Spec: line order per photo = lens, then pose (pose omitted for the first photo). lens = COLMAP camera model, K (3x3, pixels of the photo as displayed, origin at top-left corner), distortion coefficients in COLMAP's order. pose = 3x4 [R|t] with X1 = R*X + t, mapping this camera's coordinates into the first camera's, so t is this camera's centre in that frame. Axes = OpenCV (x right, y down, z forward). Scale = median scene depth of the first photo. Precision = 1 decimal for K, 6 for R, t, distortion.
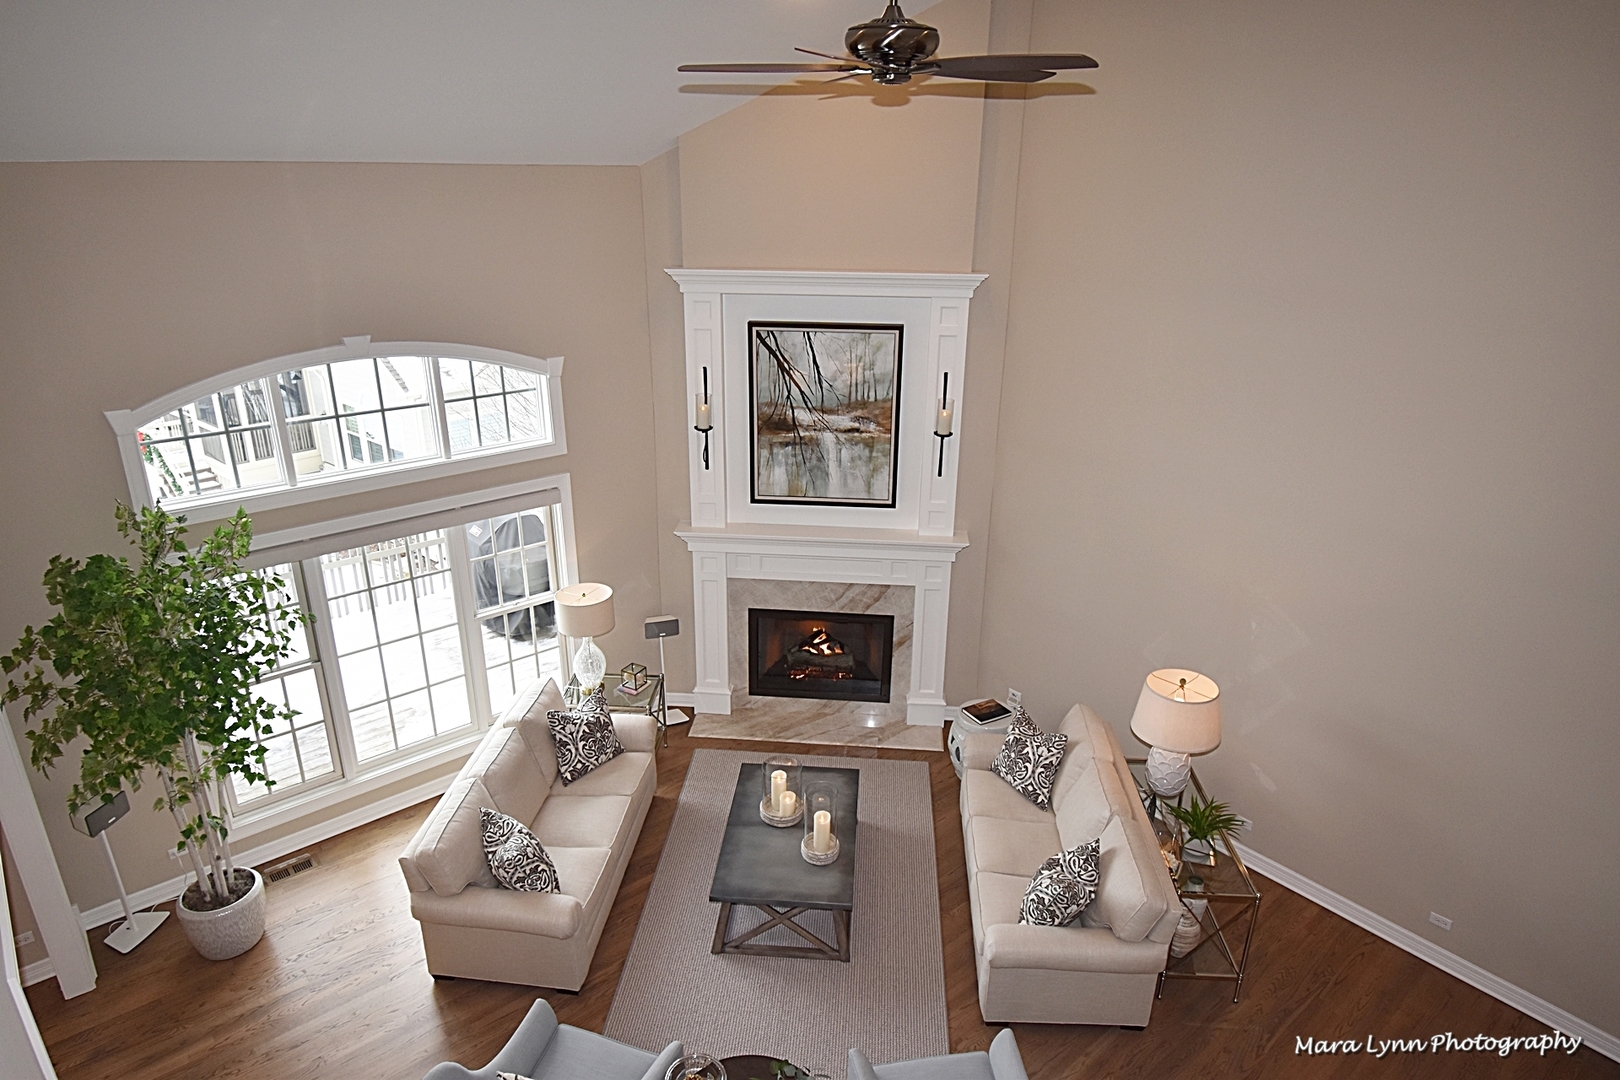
lens RADIAL K [[917.4, 0, 810.0], [0, 917.4, 540.0], [0, 0, 1]] dist [0.020425, -0.031941]
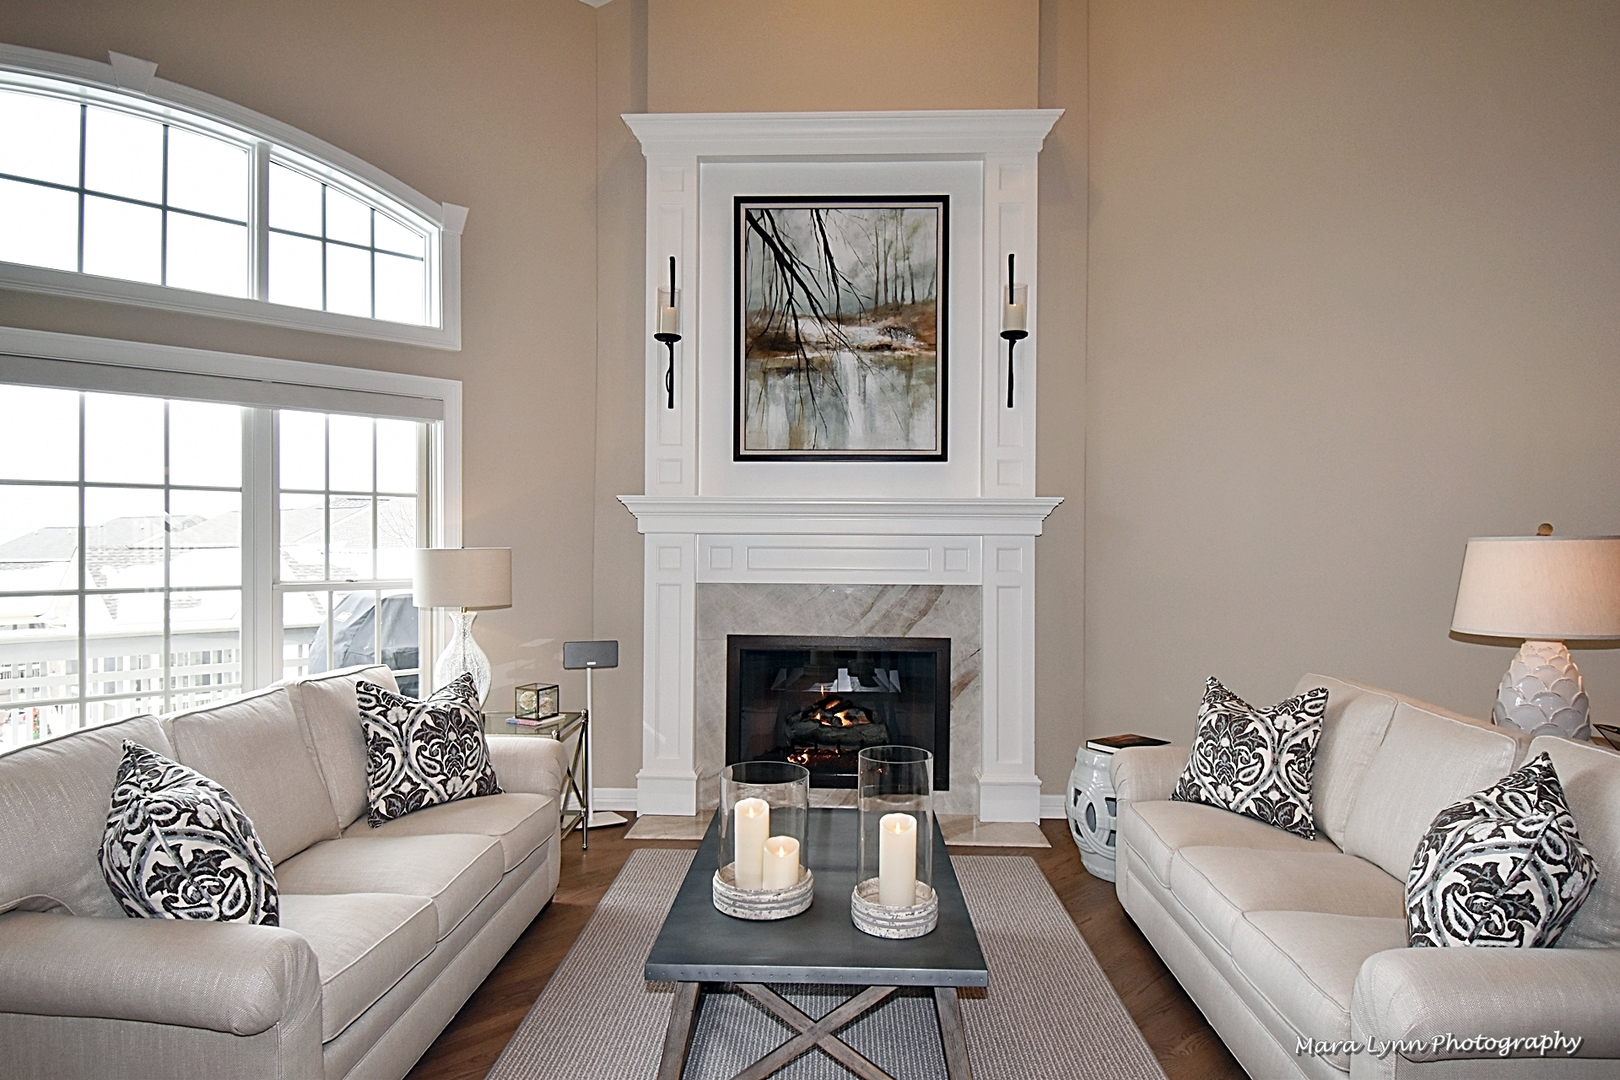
lens RADIAL K [[917.4, 0, 810.0], [0, 917.4, 540.0], [0, 0, 1]] dist [0.020425, -0.031941]
pose [[0.999332, -0.005616, 0.036102, -0.034825], [0.017615, 0.939750, -0.341410, 0.261181], [-0.032010, 0.341818, 0.939221, 0.399335]]
